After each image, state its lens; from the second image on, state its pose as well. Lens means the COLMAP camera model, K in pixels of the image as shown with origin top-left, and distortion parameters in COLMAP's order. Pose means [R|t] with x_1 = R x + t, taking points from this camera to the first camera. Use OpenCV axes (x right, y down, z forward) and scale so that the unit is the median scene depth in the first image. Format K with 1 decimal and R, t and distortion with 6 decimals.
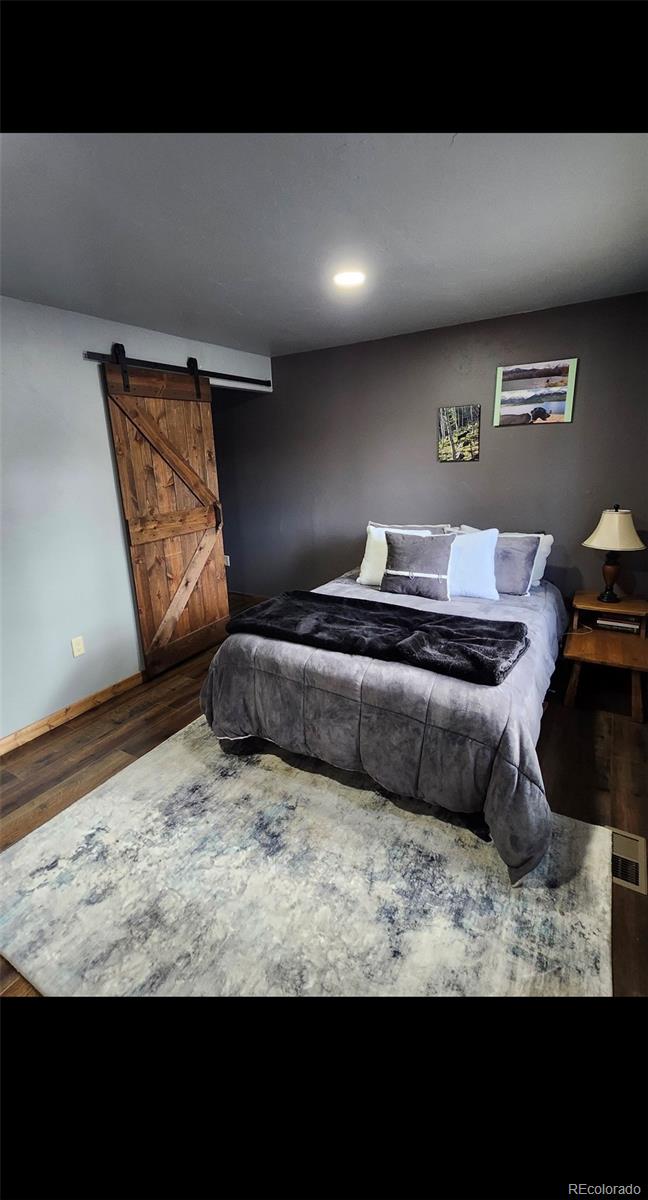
lens RADIAL K [[463.9, 0, 306.3], [0, 463.9, 581.5], [0, 0, 1]] dist [-0.000284, -0.000100]
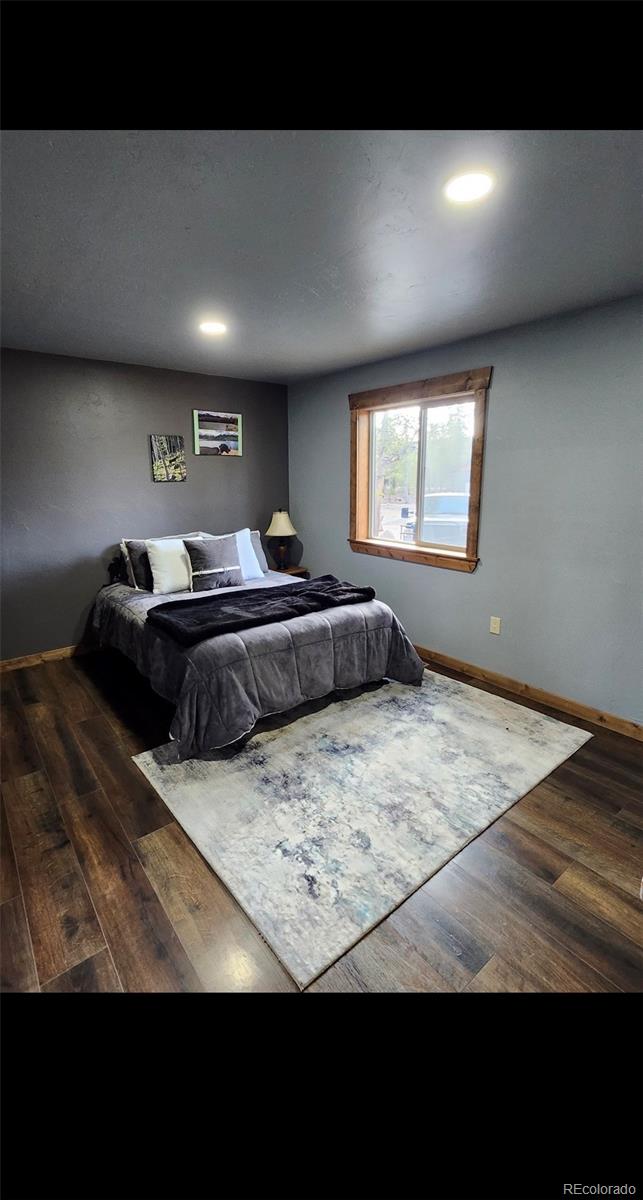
lens RADIAL K [[467.3, 0, 317.0], [0, 467.3, 585.7], [0, 0, 1]] dist [-0.001516, -0.000118]
pose [[0.326207, -0.183234, 0.927370, -0.835537], [0.244802, 0.963942, 0.104350, -0.042298], [-0.913050, 0.192982, 0.359300, 0.333161]]
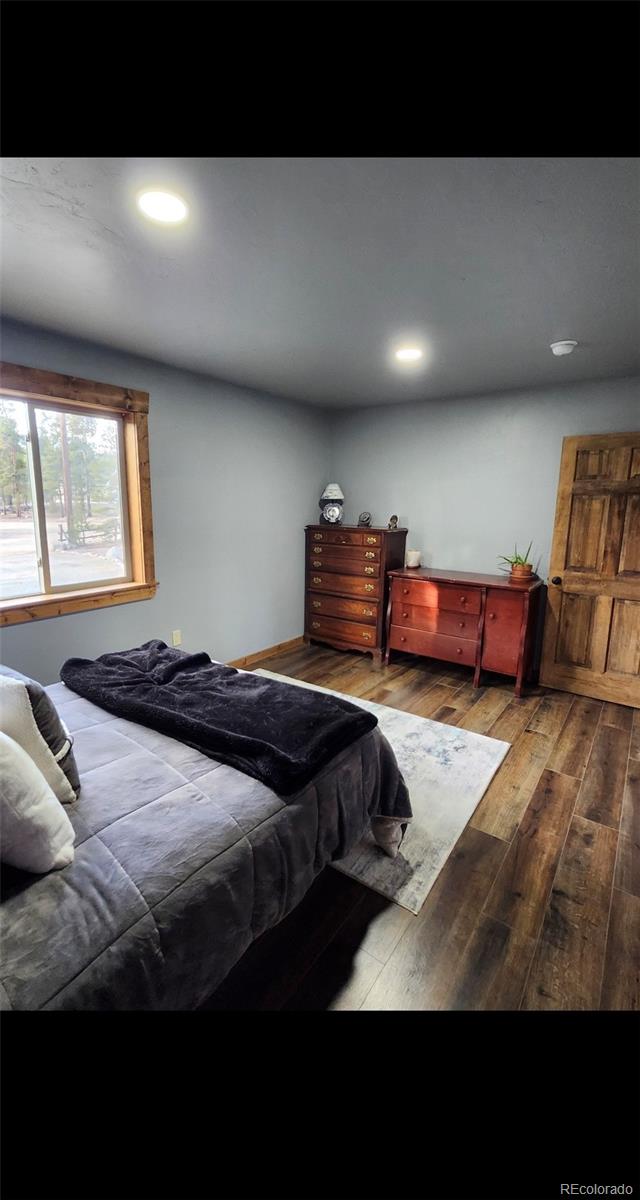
lens RADIAL K [[464.0, 0, 320.0], [0, 464.0, 600.0], [0, 0, 1]] dist [0.001186, 0.000012]
pose [[-0.998540, 0.016893, 0.051309, -0.112348], [0.038947, 0.883329, 0.467132, -0.362308], [-0.037431, 0.468448, -0.882698, 1.364048]]
